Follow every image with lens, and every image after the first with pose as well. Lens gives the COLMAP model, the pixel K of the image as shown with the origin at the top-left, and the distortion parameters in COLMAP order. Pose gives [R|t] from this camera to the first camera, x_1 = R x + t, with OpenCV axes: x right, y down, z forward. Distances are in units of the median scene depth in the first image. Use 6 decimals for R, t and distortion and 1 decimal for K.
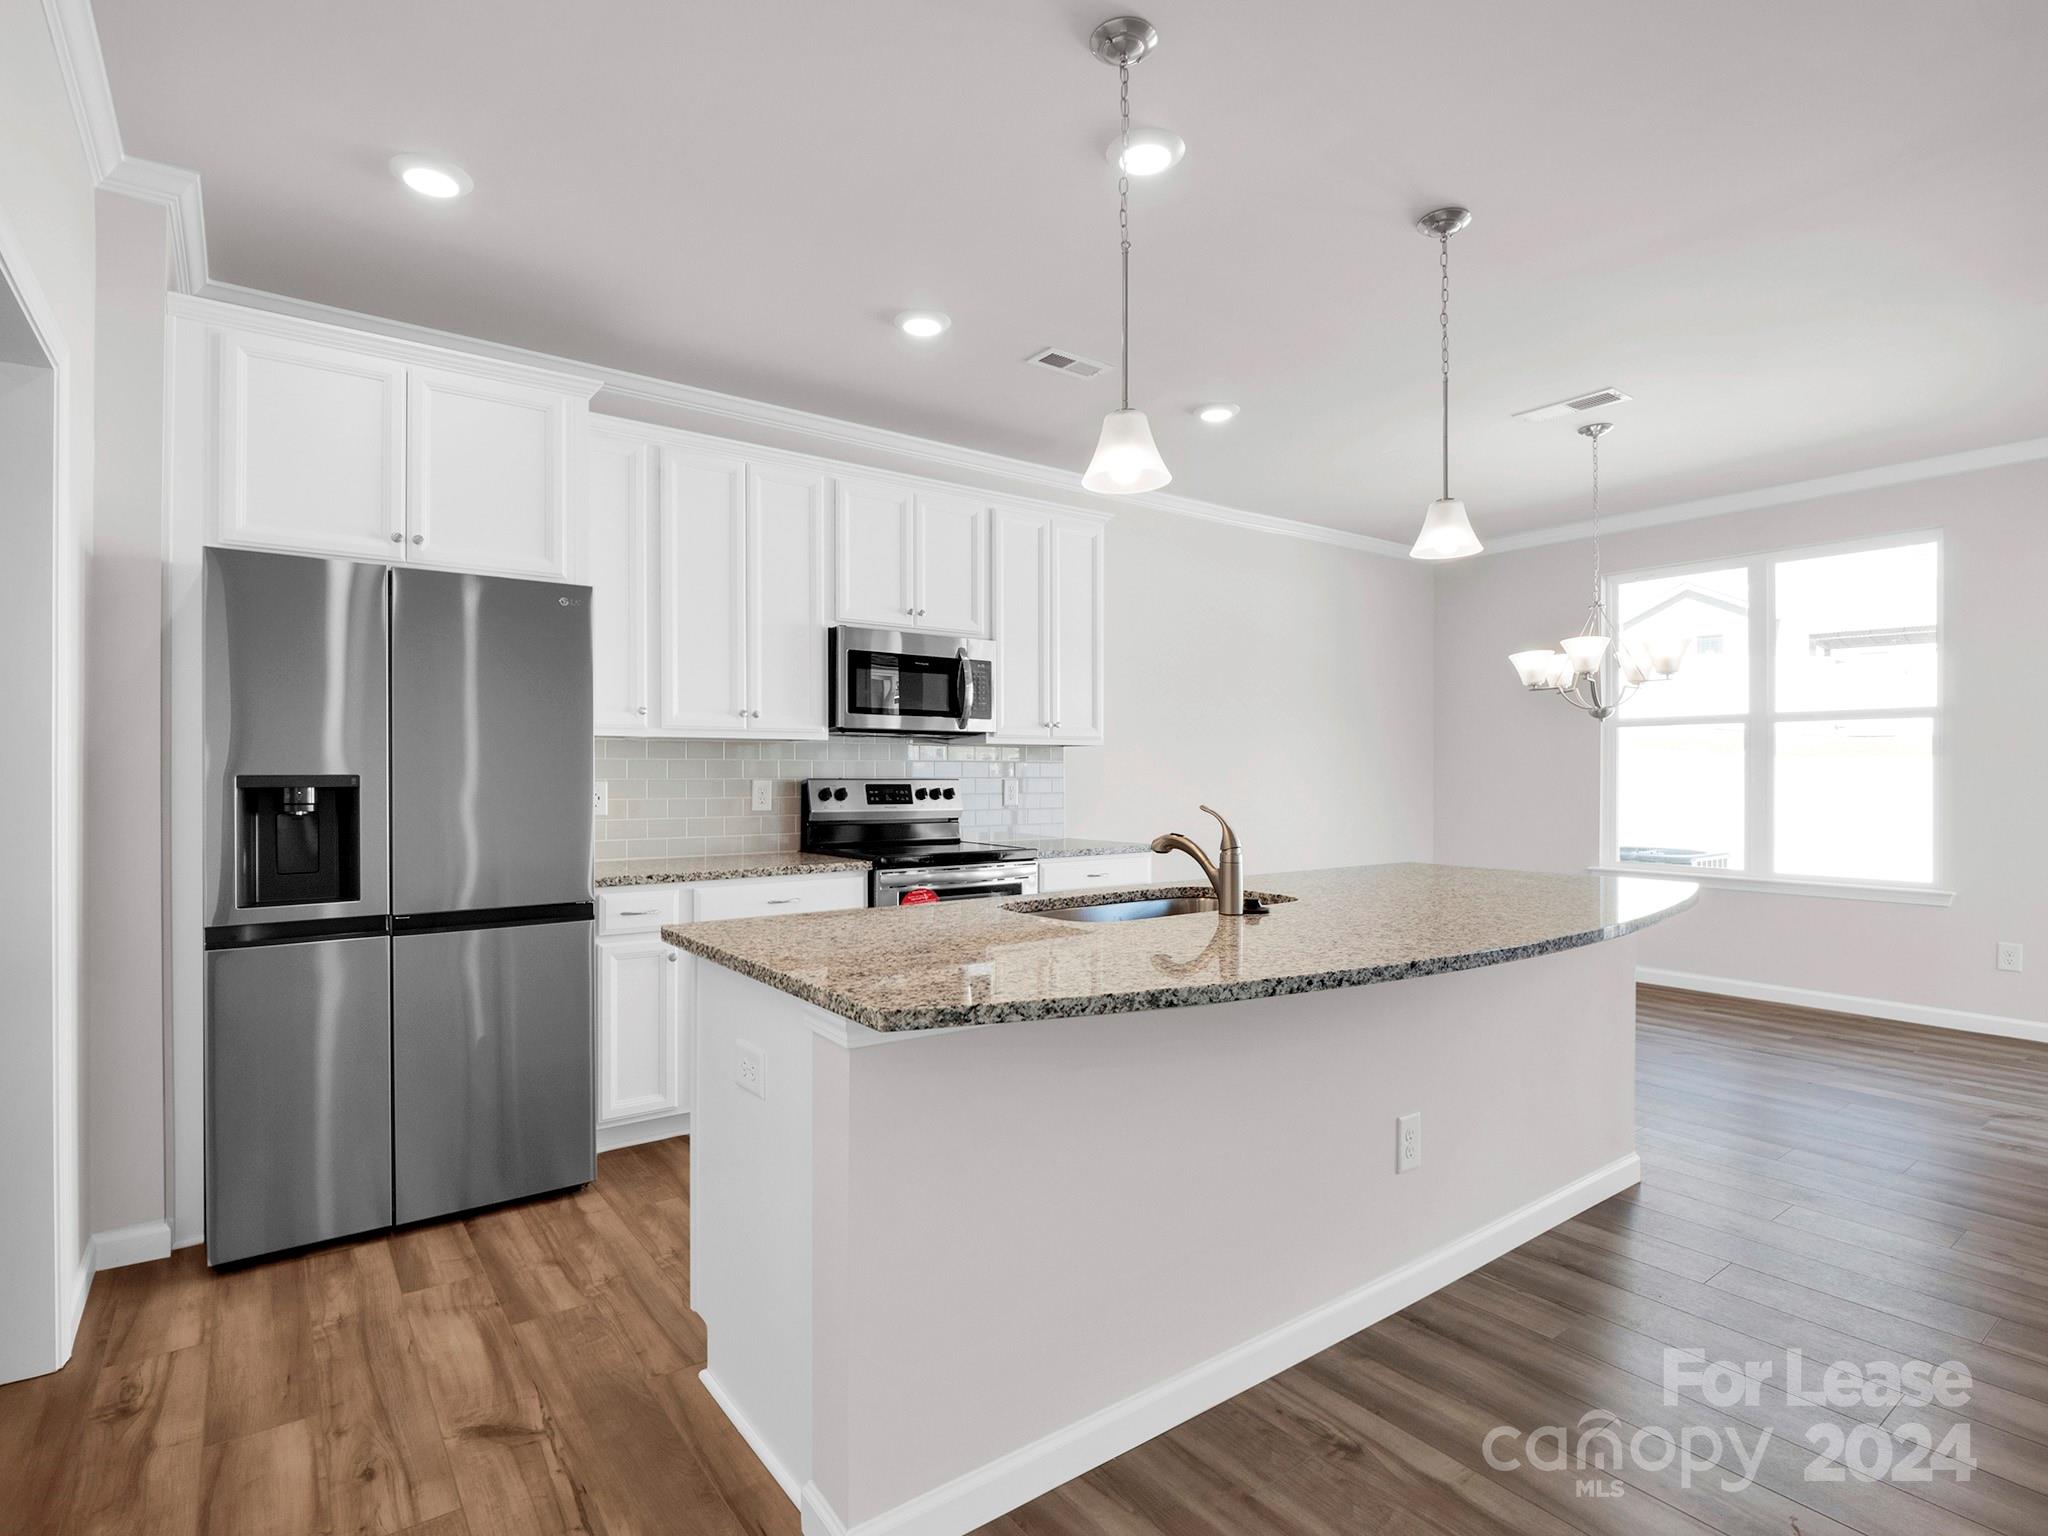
lens RADIAL K [[1026.9, 0, 1024.0], [0, 1026.9, 768.0], [0, 0, 1]] dist [-0.008054, -0.000074]
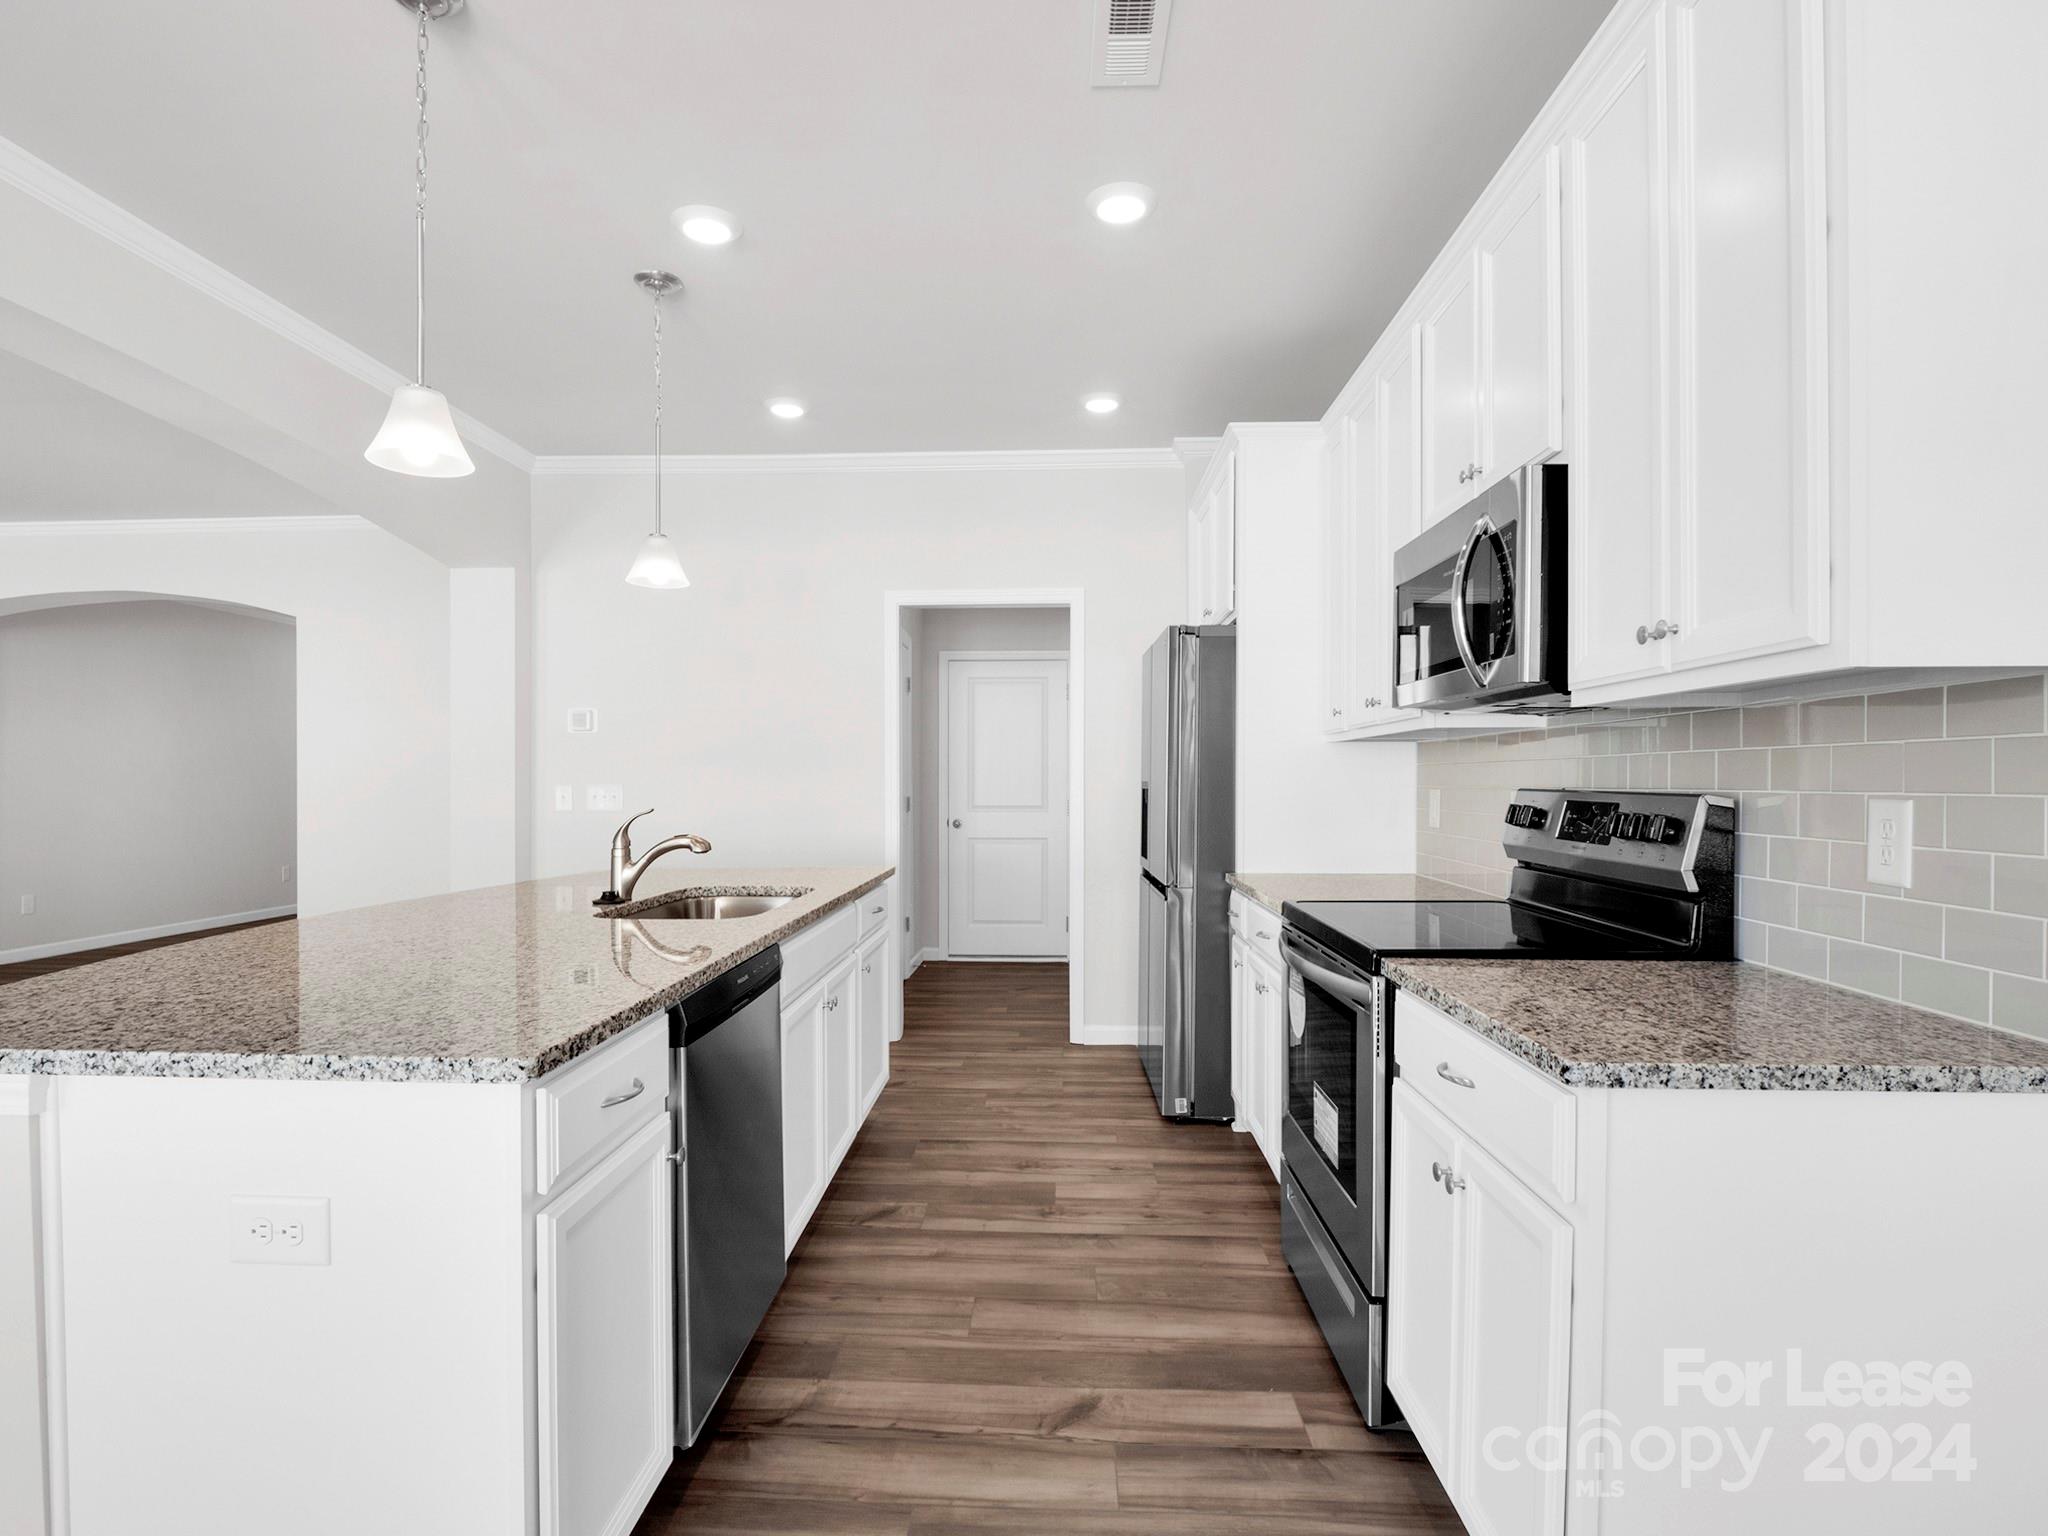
lens RADIAL K [[1047.1, 0, 962.0], [0, 1047.1, 787.8], [0, 0, 1]] dist [-0.014065, -0.000895]
pose [[-0.662931, 0.006615, -0.748652, 0.533601], [0.003112, 0.999977, 0.006081, 0.004640], [0.748674, 0.001701, -0.662936, 1.319545]]
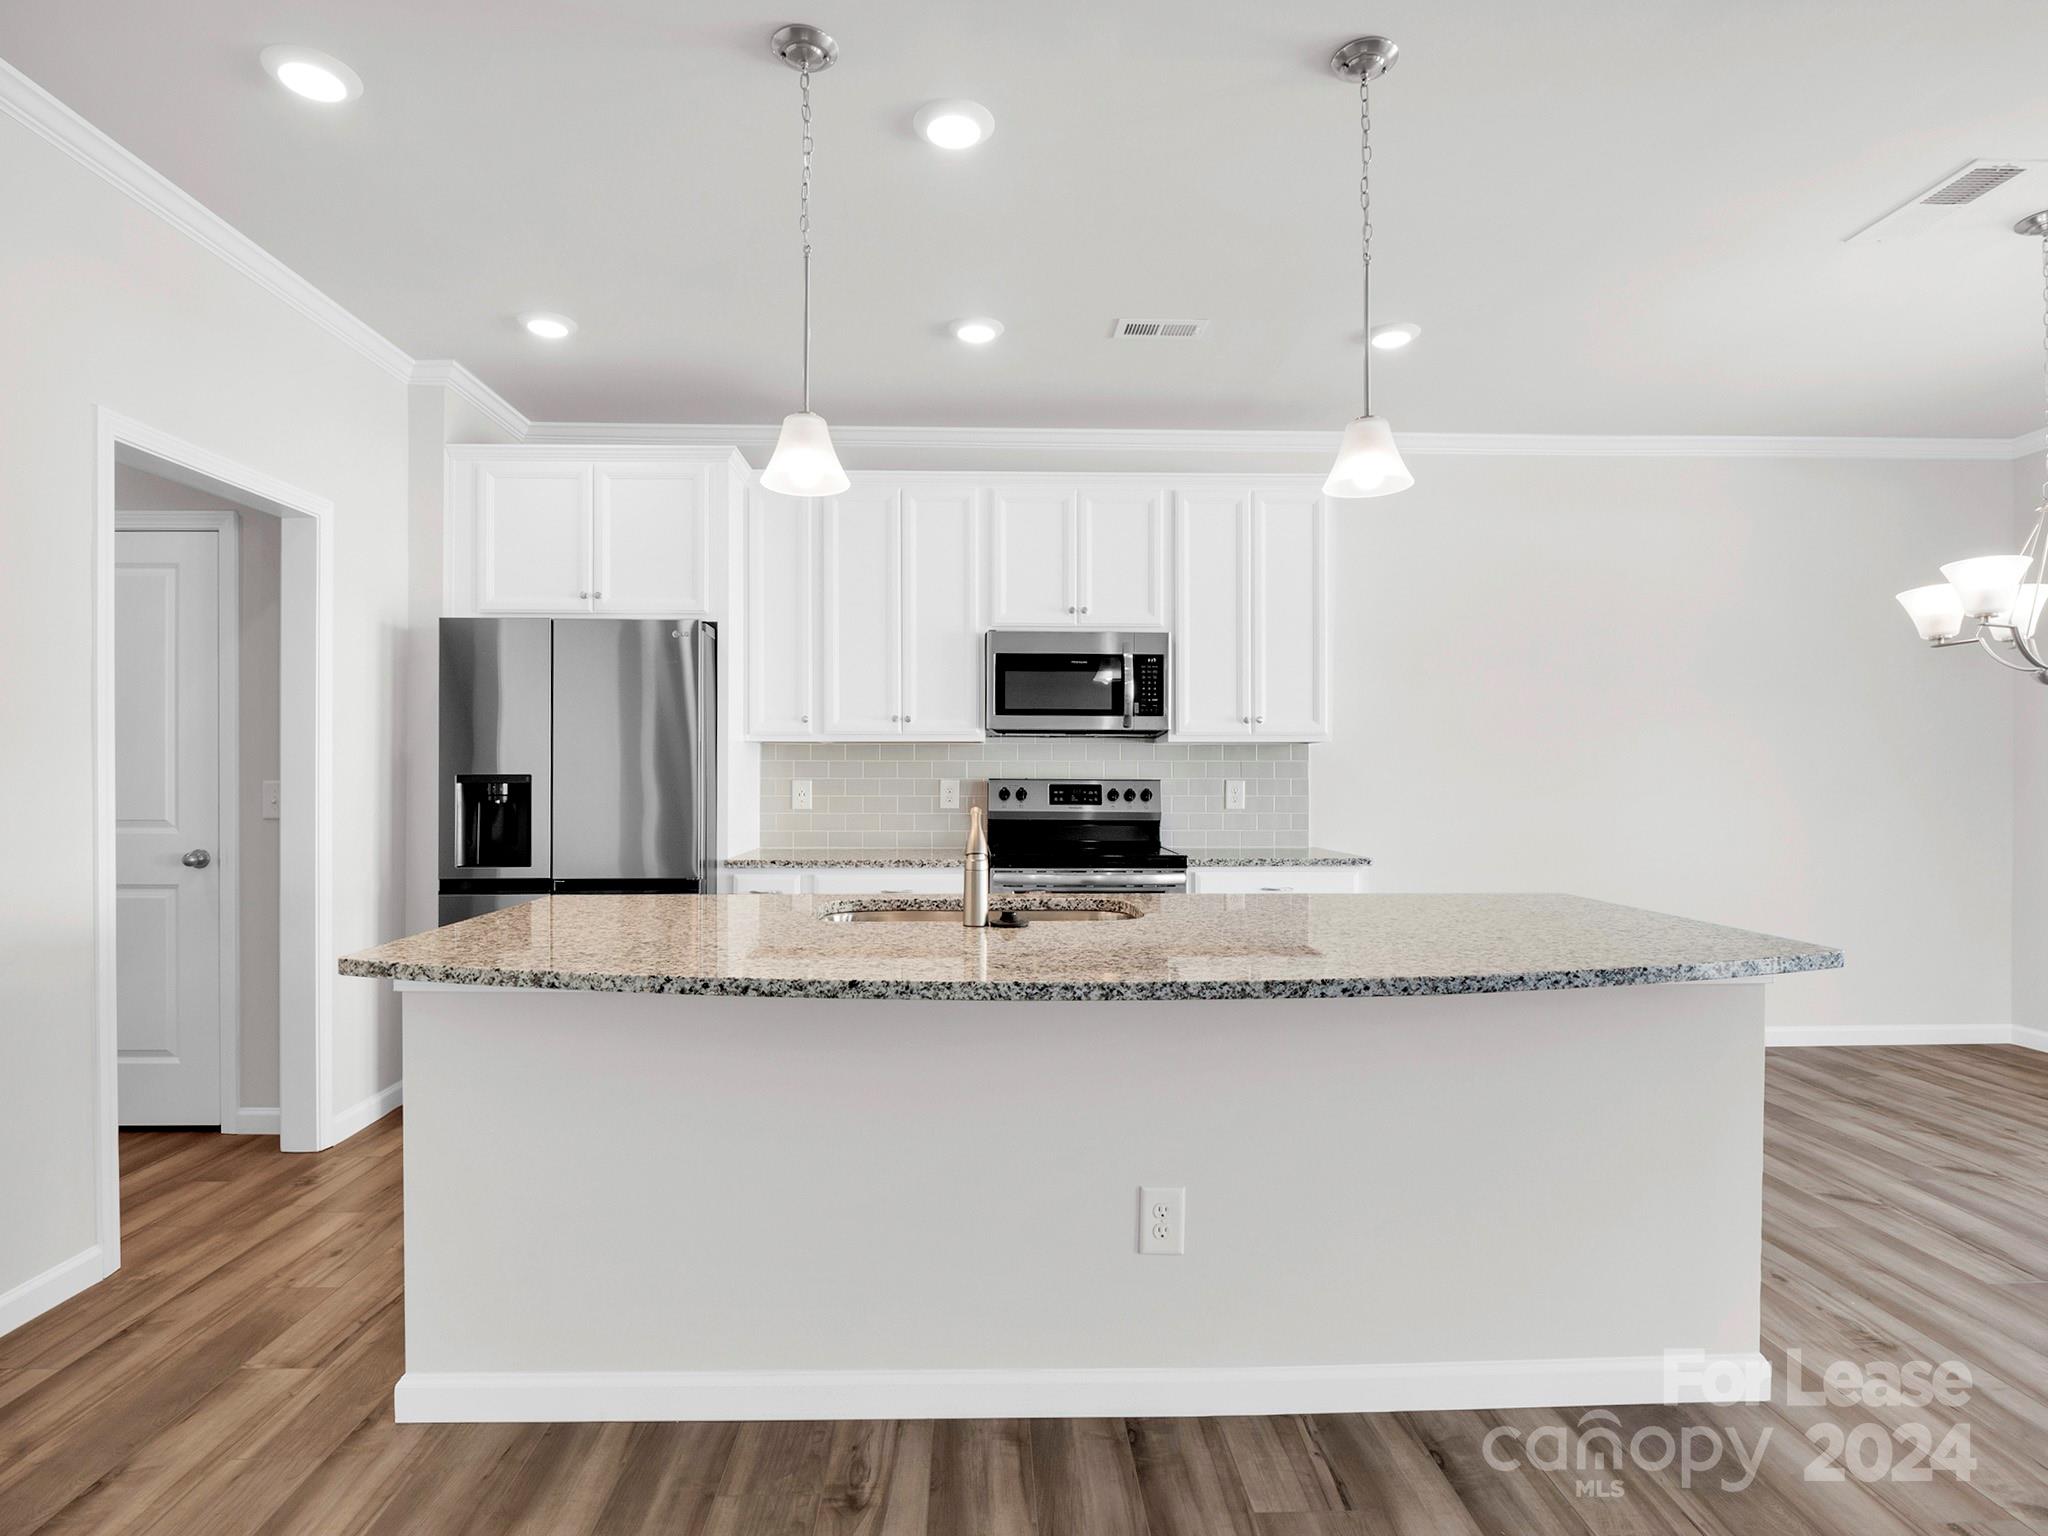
lens RADIAL K [[1071.0, 0, 1046.1], [0, 1071.0, 767.8], [0, 0, 1]] dist [-0.006500, -0.002464]
pose [[0.823382, -0.002652, -0.567482, 0.512935], [0.002216, 0.999996, -0.001457, 0.001206], [0.567483, -0.000058, 0.823385, 0.154629]]
